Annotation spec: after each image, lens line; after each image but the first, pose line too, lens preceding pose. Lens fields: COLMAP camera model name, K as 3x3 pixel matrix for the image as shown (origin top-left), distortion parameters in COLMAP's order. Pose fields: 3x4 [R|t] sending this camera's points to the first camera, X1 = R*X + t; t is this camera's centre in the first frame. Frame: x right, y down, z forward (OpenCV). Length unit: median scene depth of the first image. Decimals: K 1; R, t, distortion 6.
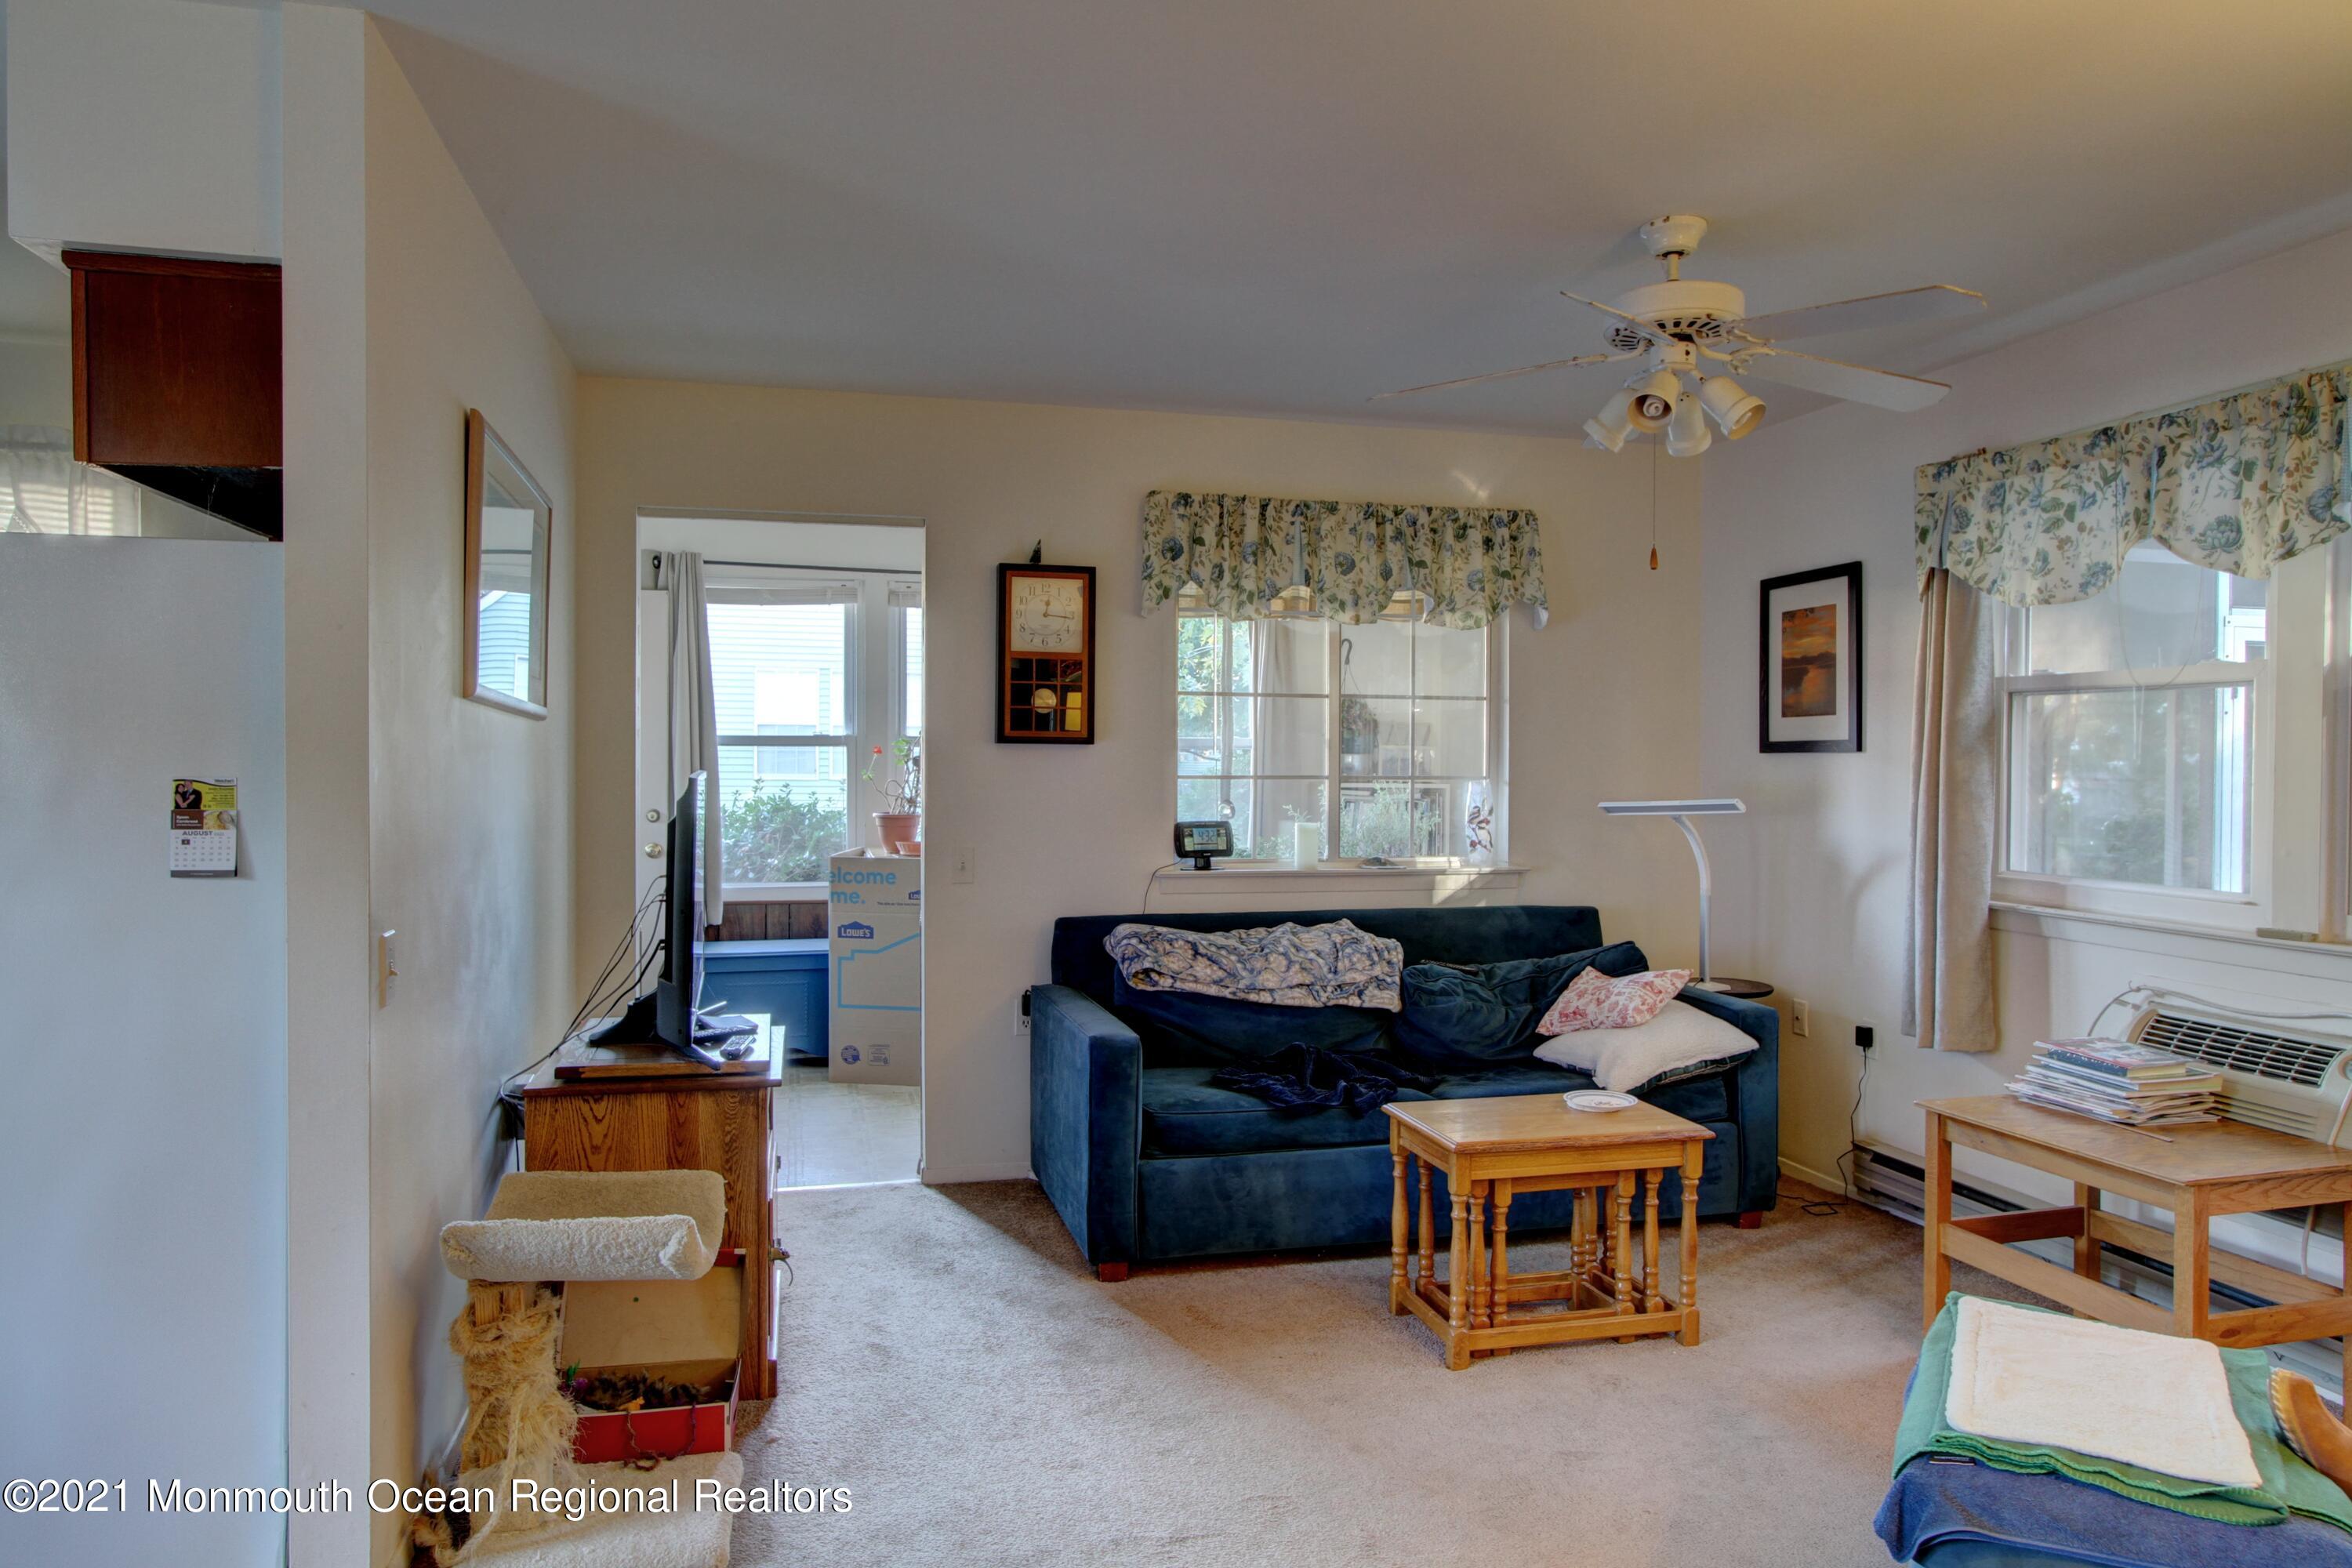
lens RADIAL K [[1510.7, 0, 1168.2], [0, 1510.7, 783.1], [0, 0, 1]] dist [0.000029, 0.000719]
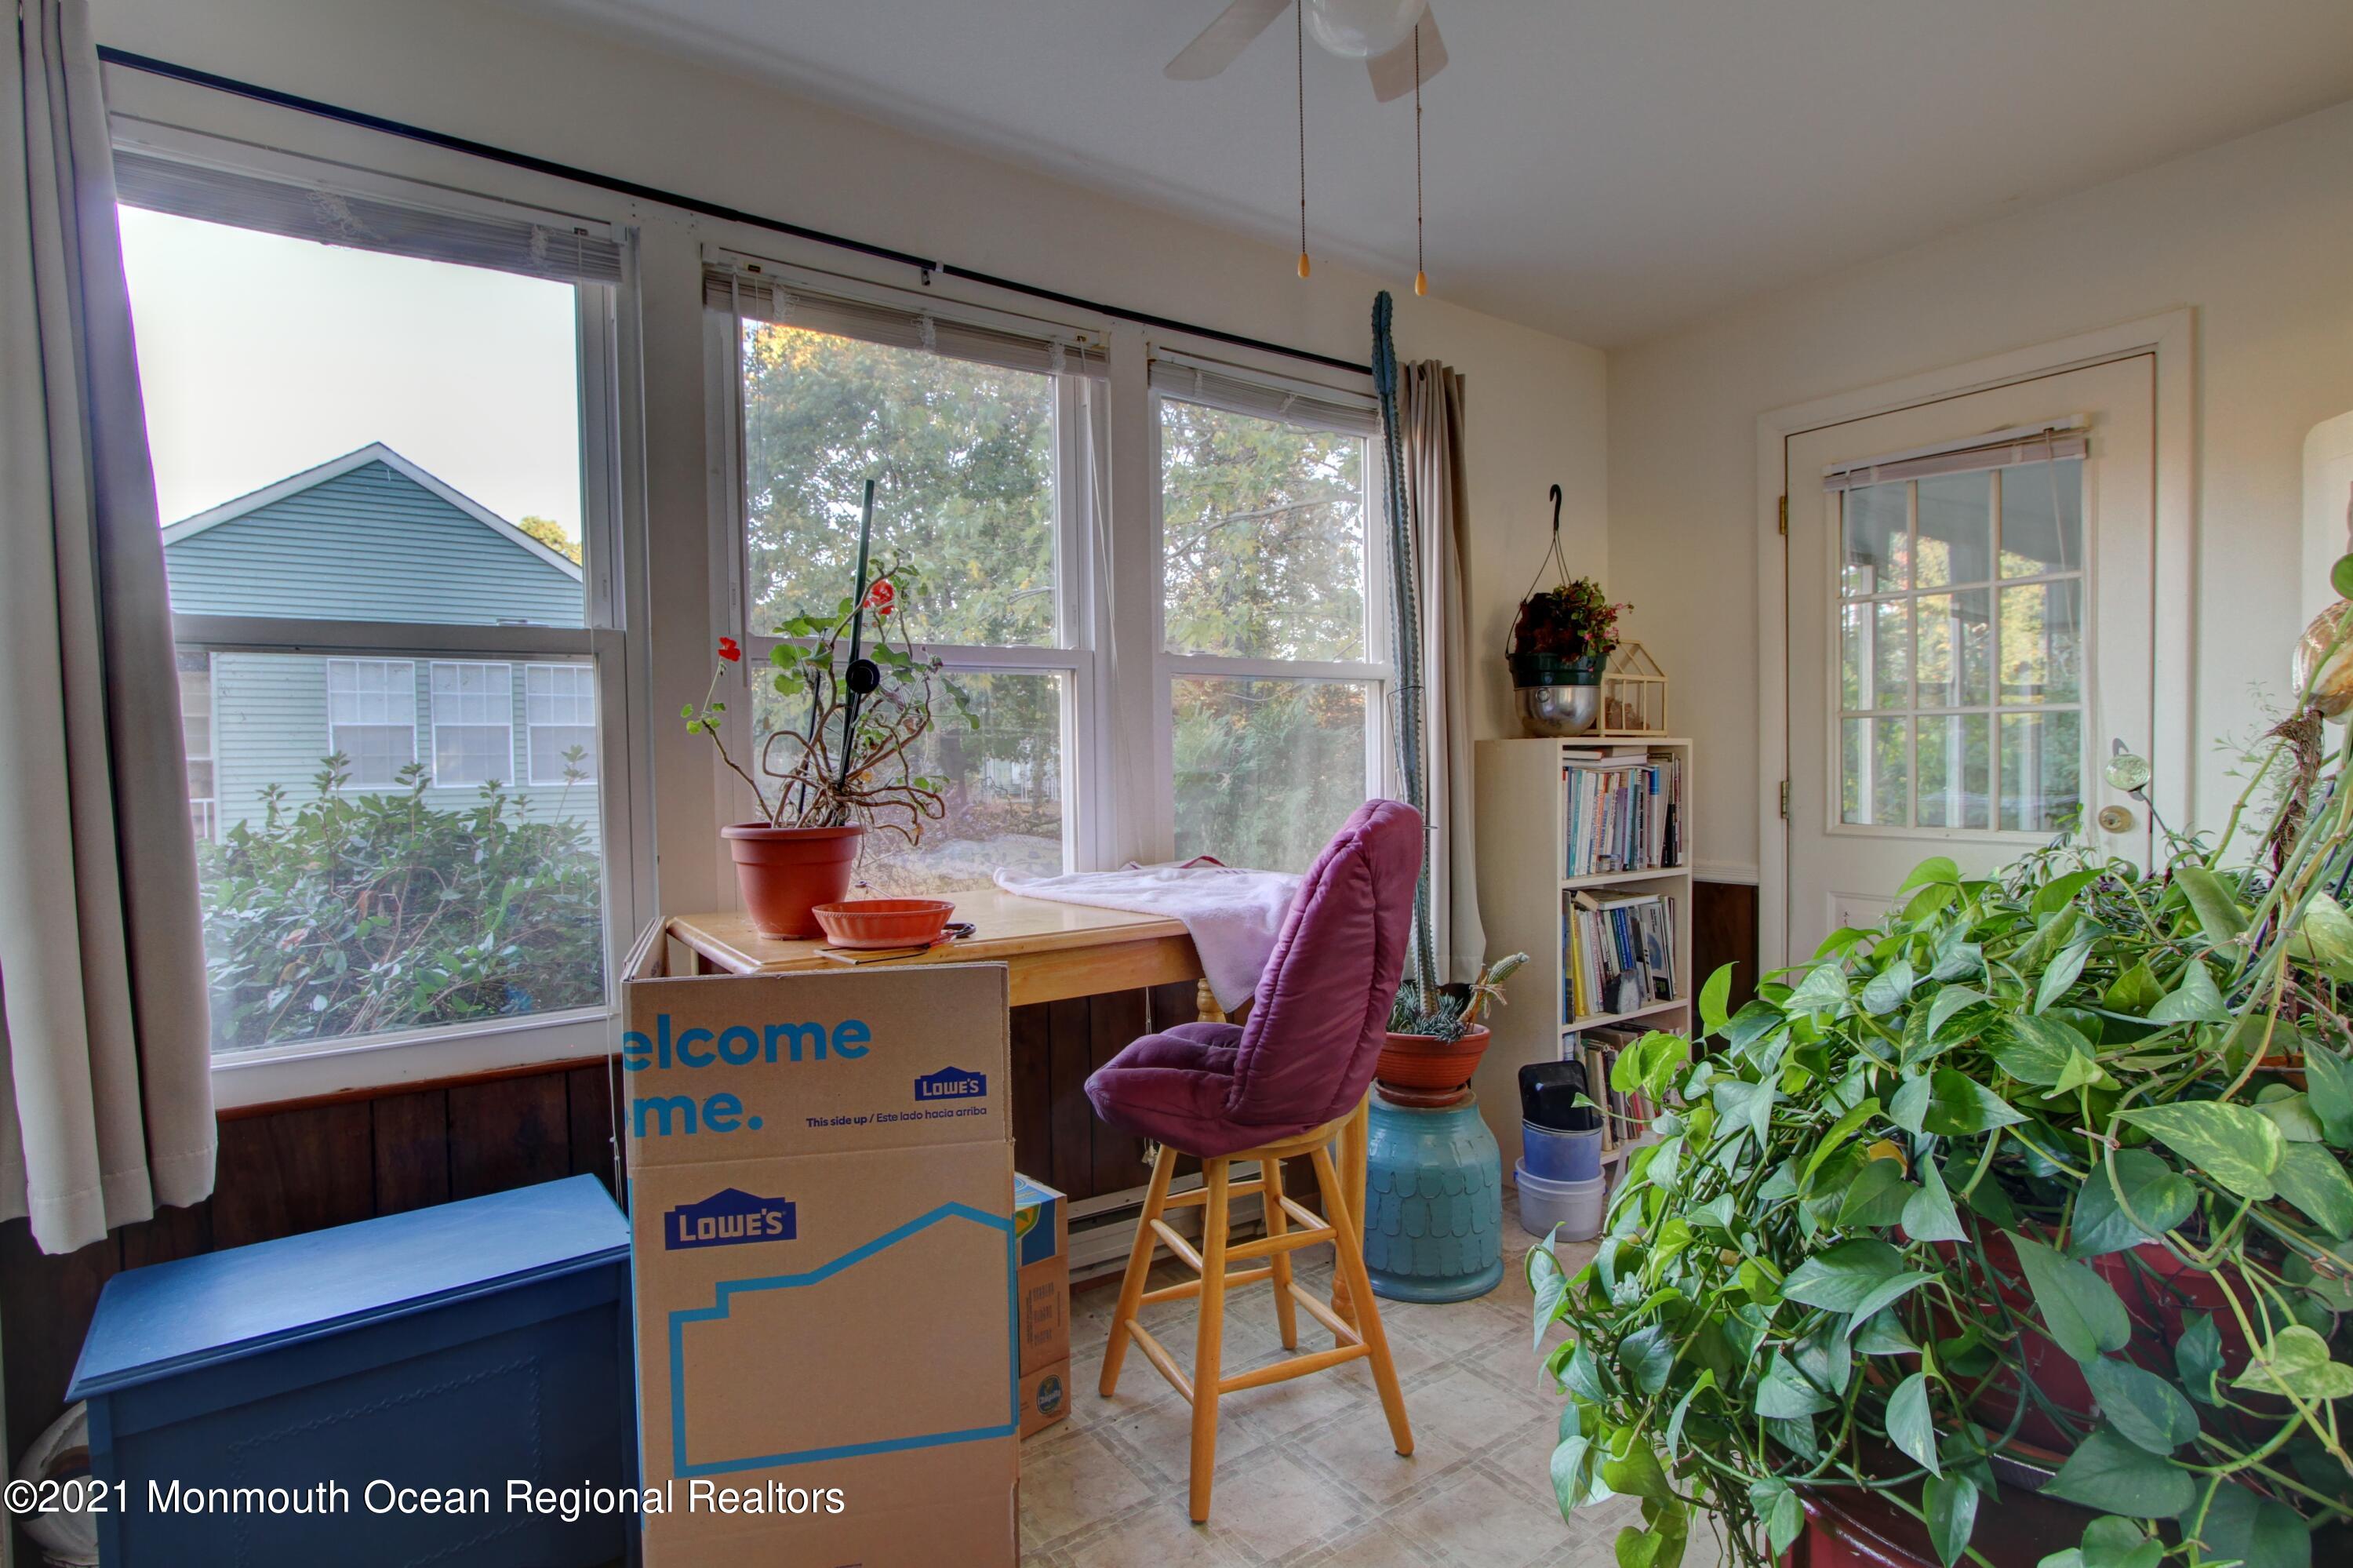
lens RADIAL K [[1162.9, 0, 1189.9], [0, 1162.9, 794.4], [0, 0, 1]] dist [-0.006026, 0.000855]
pose [[0.933693, -0.032632, 0.356584, -0.192515], [0.029568, 0.999464, 0.014042, 0.011828], [-0.356851, -0.002567, 0.934158, 0.719291]]
